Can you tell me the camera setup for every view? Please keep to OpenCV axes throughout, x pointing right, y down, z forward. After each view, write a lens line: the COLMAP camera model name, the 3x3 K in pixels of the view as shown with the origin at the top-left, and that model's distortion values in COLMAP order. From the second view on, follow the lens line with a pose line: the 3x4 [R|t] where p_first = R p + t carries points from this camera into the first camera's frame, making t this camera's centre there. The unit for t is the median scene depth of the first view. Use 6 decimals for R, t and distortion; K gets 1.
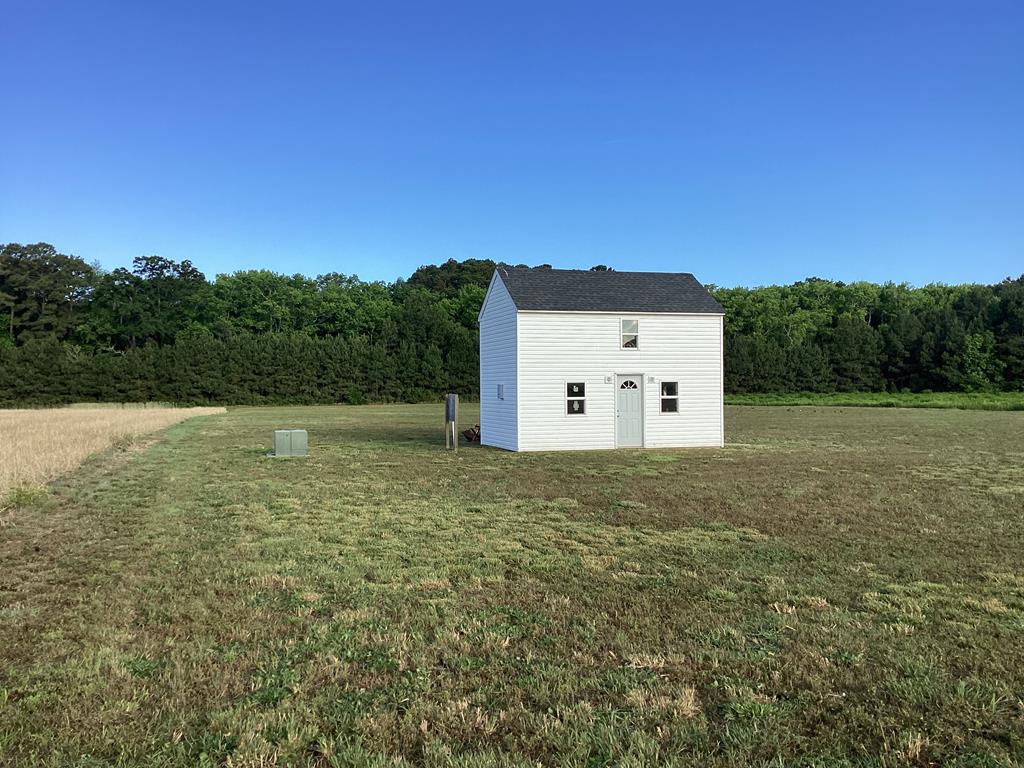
lens RADIAL K [[927.9, 0, 512.0], [0, 927.9, 384.0], [0, 0, 1]] dist [0.122665, -0.243740]
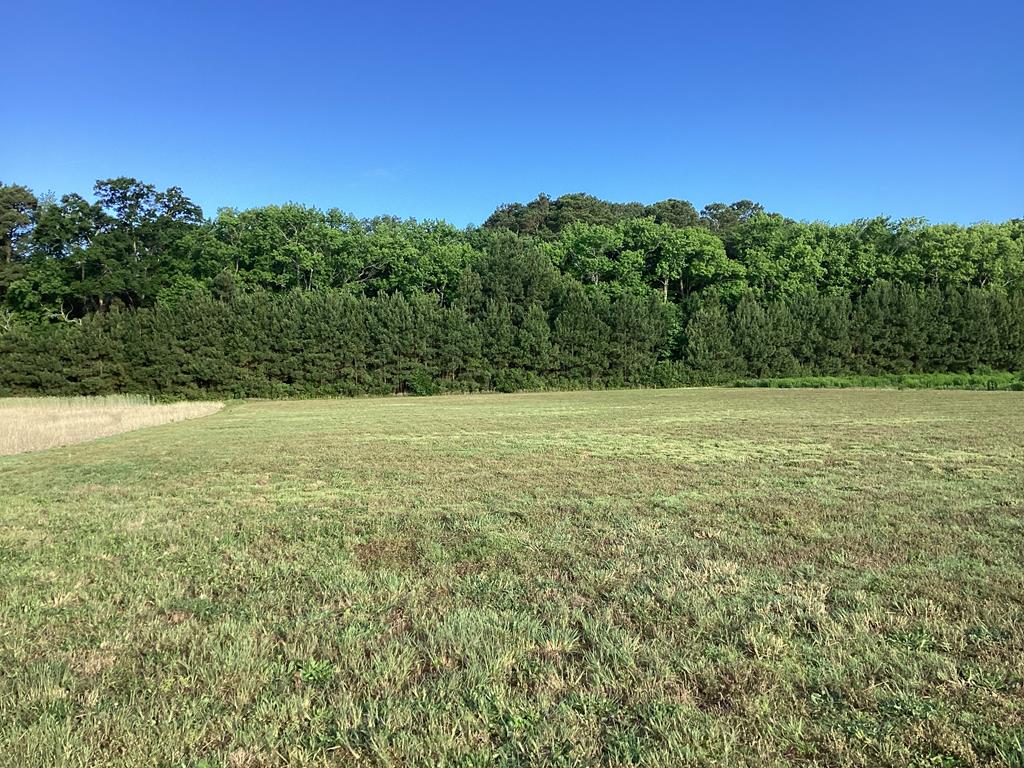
lens RADIAL K [[927.9, 0, 512.0], [0, 927.9, 384.0], [0, 0, 1]] dist [0.122665, -0.243740]
pose [[0.998995, -0.011802, -0.043240, -0.075083], [0.012477, 0.999804, 0.015370, 0.004706], [0.043050, -0.015894, 0.998946, 0.333744]]
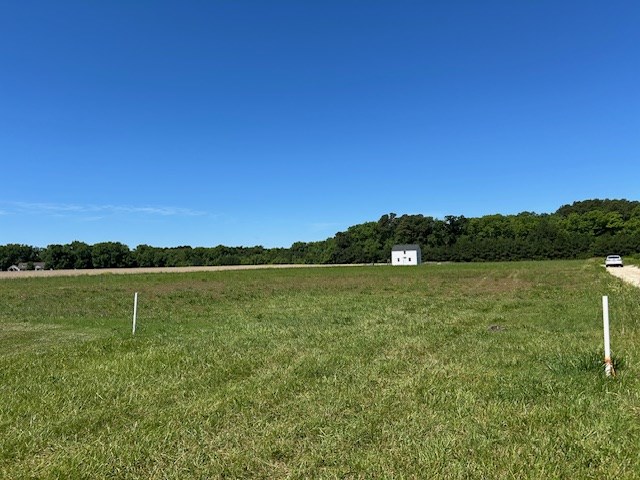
lens RADIAL K [[507.4, 0, 319.9], [0, 507.4, 229.9], [0, 0, 1]] dist [0.056824, 0.000523]
pose [[0.711127, -0.057272, -0.700727, 0.494248], [0.025293, 0.998115, -0.055910, -0.003174], [0.702609, 0.022036, 0.711235, -0.506720]]
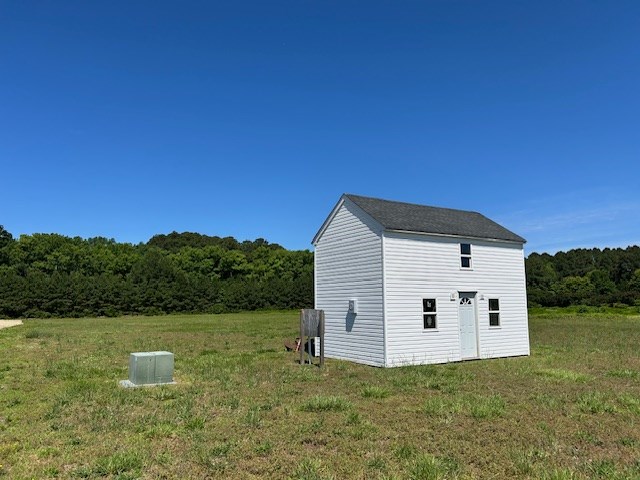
lens RADIAL K [[485.3, 0, 319.2], [0, 485.3, 229.6], [0, 0, 1]] dist [0.106923, -0.121832]
pose [[0.969263, 0.039961, 0.242761, -0.031954], [-0.002561, 0.988306, -0.152459, 0.001025], [-0.246015, 0.147151, 0.958031, 0.076229]]
